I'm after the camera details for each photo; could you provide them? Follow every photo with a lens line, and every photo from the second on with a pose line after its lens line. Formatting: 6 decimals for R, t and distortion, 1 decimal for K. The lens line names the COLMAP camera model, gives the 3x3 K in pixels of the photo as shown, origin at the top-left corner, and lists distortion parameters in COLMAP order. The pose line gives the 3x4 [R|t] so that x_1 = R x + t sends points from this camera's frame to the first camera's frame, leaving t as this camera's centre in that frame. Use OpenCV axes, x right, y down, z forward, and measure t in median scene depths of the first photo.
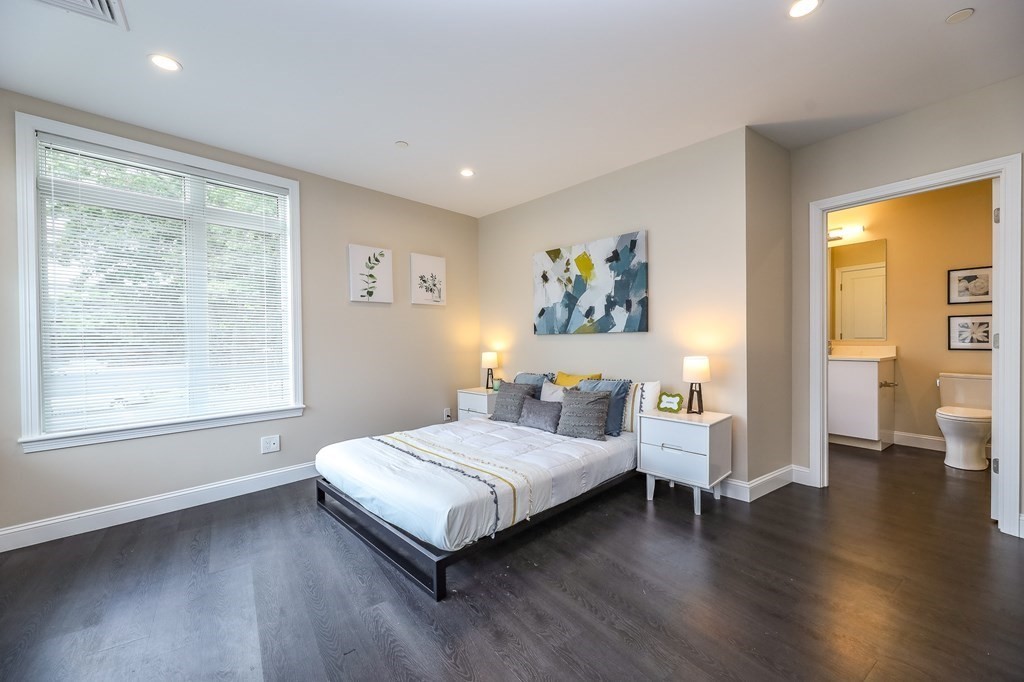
lens RADIAL K [[411.8, 0, 514.1], [0, 411.8, 342.5], [0, 0, 1]] dist [-0.000665, -0.000247]
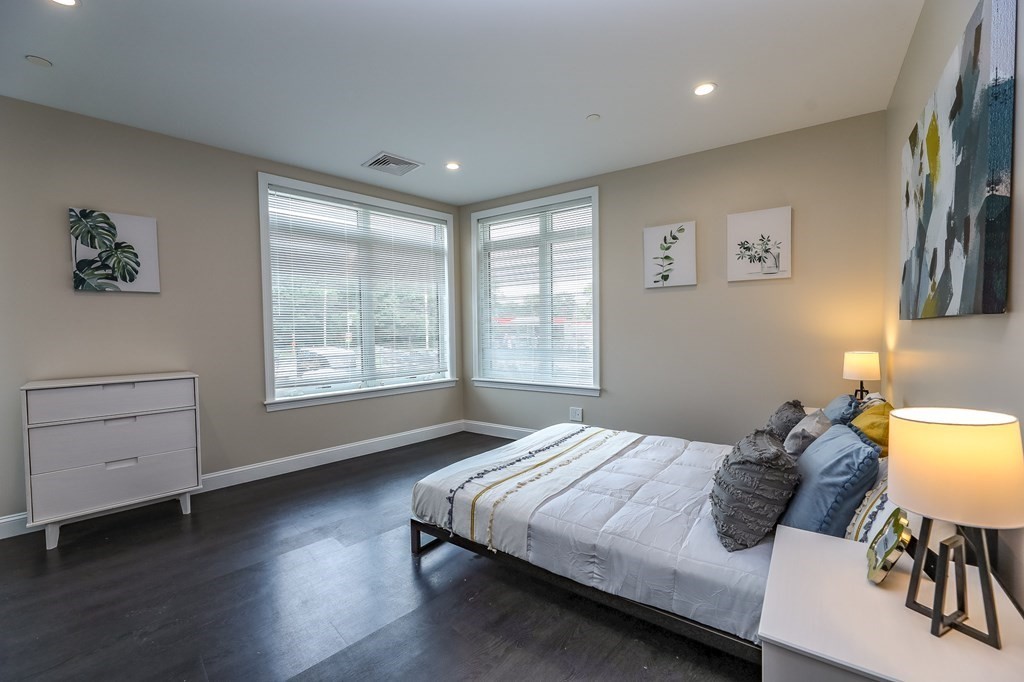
lens RADIAL K [[411.8, 0, 514.1], [0, 411.8, 342.5], [0, 0, 1]] dist [-0.000665, -0.000247]
pose [[0.177571, 0.042601, -0.983186, 0.497574], [0.001168, 0.999053, 0.043499, -0.016814], [0.984107, -0.008872, 0.177353, 0.527882]]
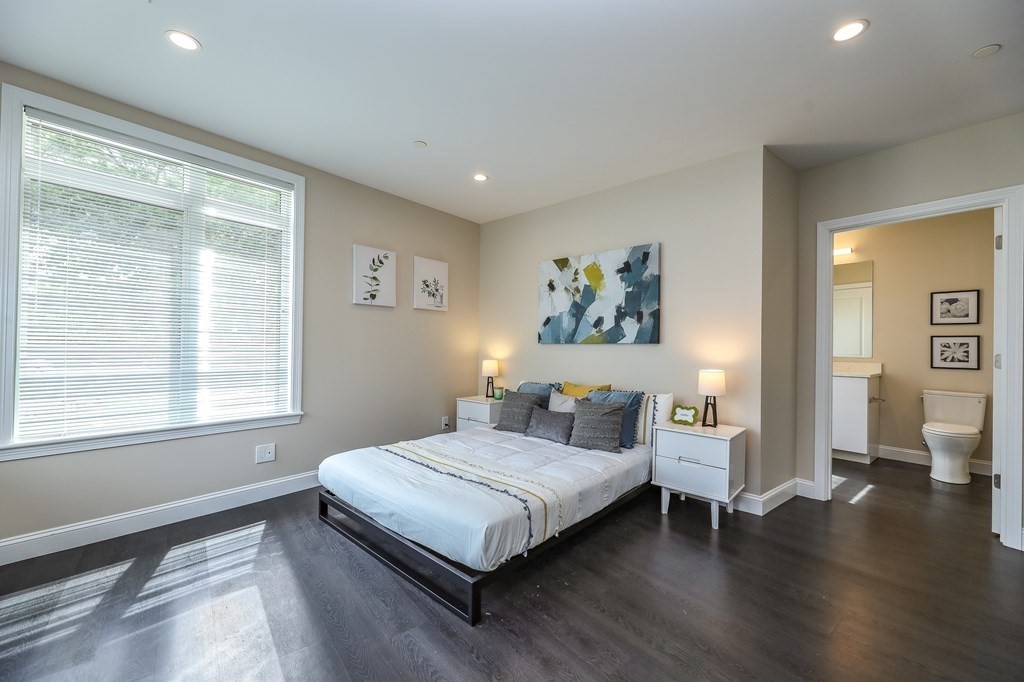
lens RADIAL K [[409.7, 0, 513.9], [0, 409.7, 342.8], [0, 0, 1]] dist [-0.000863, -0.000334]
pose [[0.997606, 0.025930, 0.064110, -0.082025], [-0.024718, 0.999502, -0.019631, 0.000031], [-0.064587, 0.018000, 0.997750, 0.025027]]
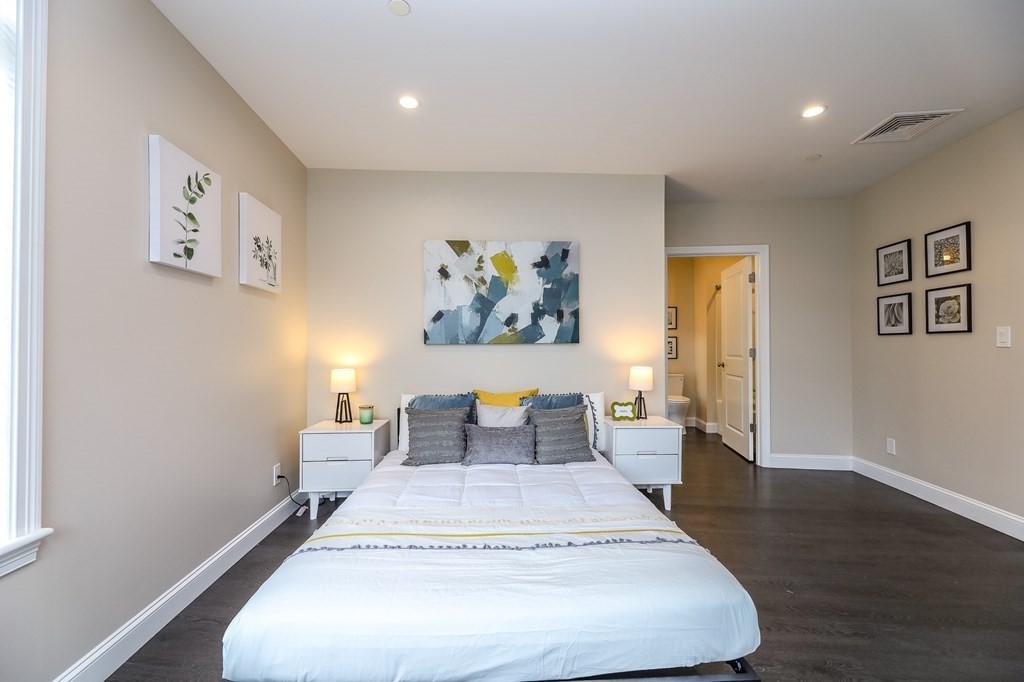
lens RADIAL K [[409.7, 0, 513.9], [0, 409.7, 342.8], [0, 0, 1]] dist [-0.000863, -0.000334]
pose [[0.656467, 0.019459, 0.754104, -0.471617], [0.002411, 0.999608, -0.027893, -0.000060], [-0.754351, 0.020129, 0.656163, 0.416095]]
